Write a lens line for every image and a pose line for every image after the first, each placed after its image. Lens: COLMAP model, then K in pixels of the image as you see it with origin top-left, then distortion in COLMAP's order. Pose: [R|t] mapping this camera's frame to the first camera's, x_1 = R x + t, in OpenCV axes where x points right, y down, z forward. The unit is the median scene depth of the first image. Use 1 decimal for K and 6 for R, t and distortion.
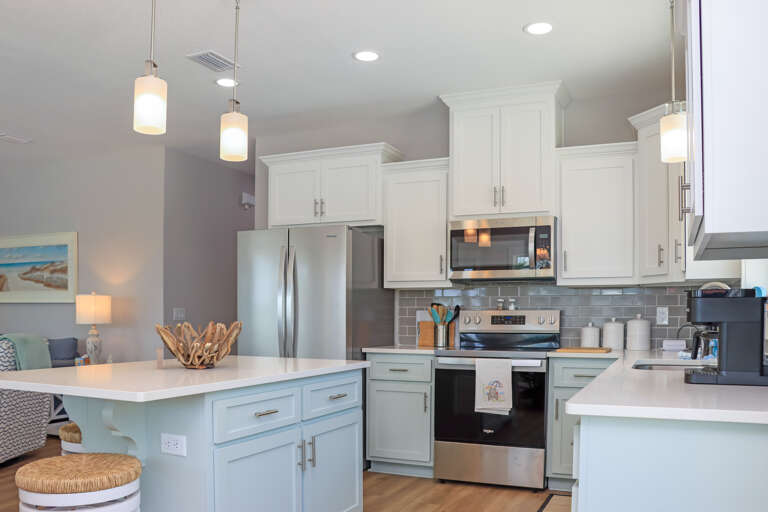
lens RADIAL K [[651.1, 0, 382.7], [0, 651.1, 259.9], [0, 0, 1]] dist [-0.159240, 0.124449]
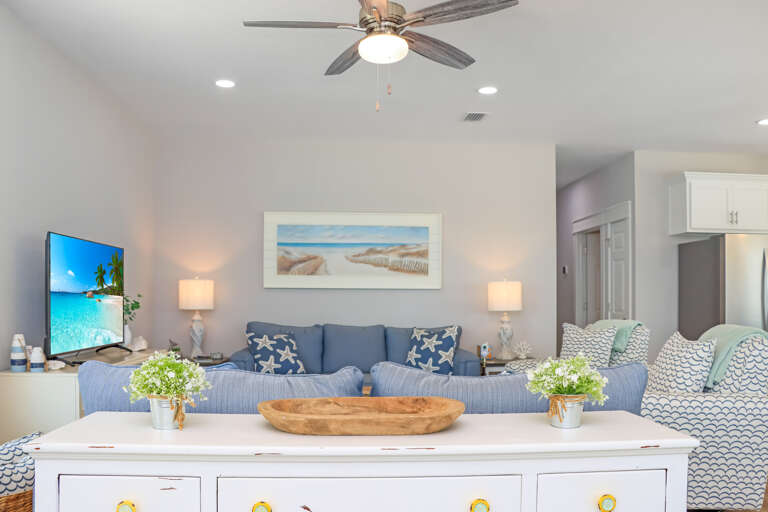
lens RADIAL K [[651.1, 0, 380.1], [0, 651.1, 261.5], [0, 0, 1]] dist [-0.159240, 0.124449]
pose [[0.882264, 0.031526, 0.469699, -1.022131], [-0.042862, 0.998990, 0.013459, 0.016913], [-0.468801, -0.032007, 0.882724, 0.164425]]
